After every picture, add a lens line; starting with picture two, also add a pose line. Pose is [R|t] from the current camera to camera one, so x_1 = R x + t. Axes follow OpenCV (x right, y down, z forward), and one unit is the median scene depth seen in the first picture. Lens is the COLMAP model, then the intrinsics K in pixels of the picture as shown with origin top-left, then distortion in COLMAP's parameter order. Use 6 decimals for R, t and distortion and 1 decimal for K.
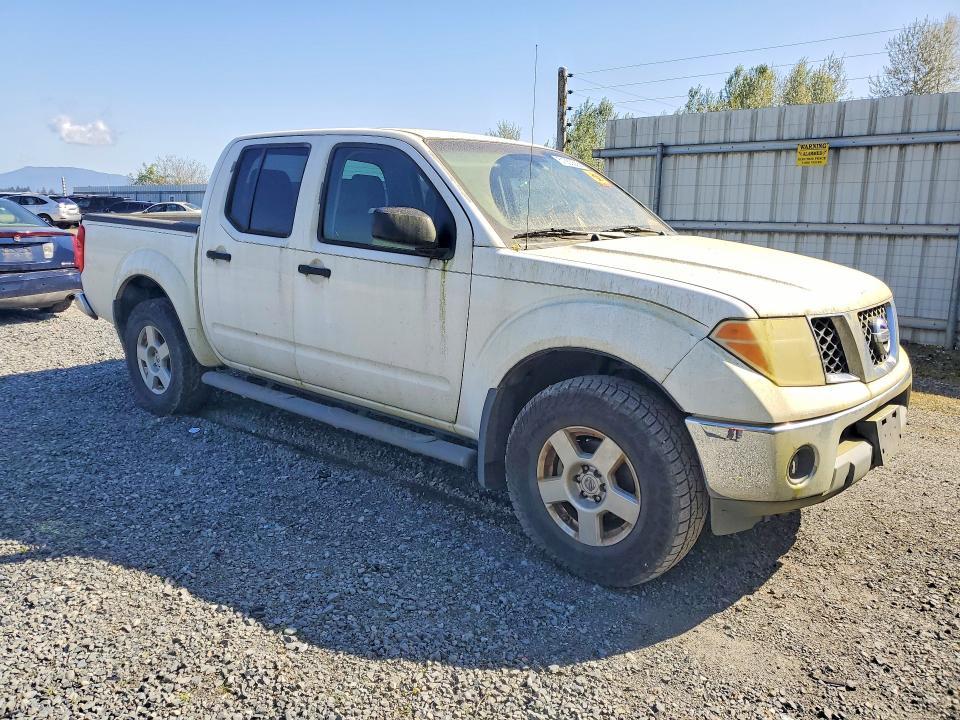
lens RADIAL K [[815.3, 0, 480.0], [0, 815.3, 360.0], [0, 0, 1]] dist [0.029202, 0.001730]
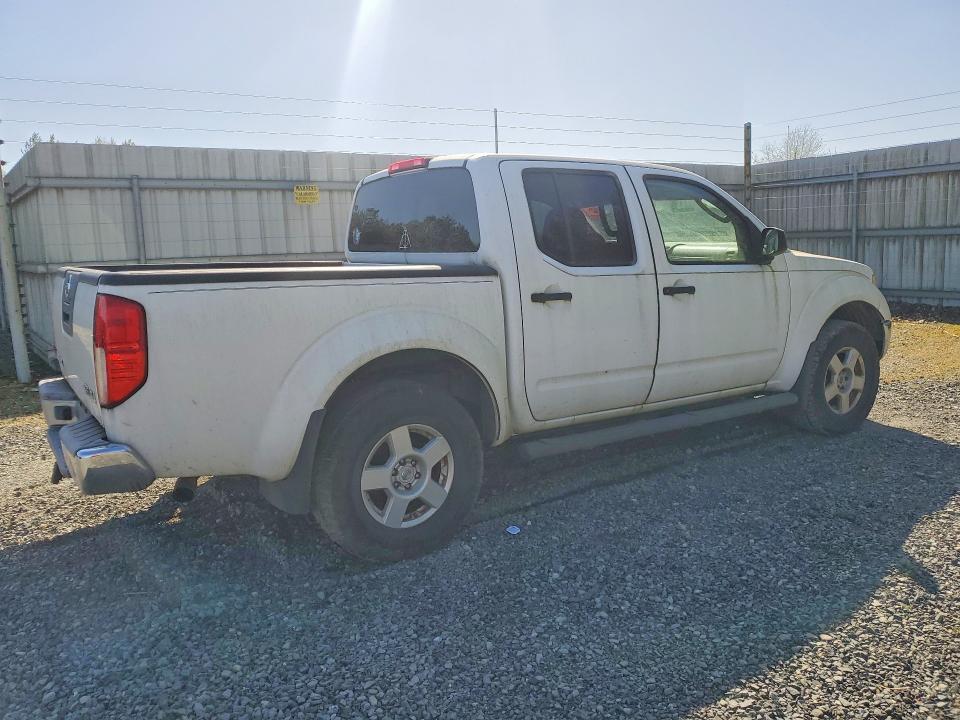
lens RADIAL K [[815.3, 0, 480.0], [0, 815.3, 360.0], [0, 0, 1]] dist [0.029202, 0.001730]
pose [[0.206457, -0.166496, 0.964186, -0.816465], [0.216895, 0.968688, 0.120831, -0.128760], [-0.954113, 0.184180, 0.236104, 0.626323]]
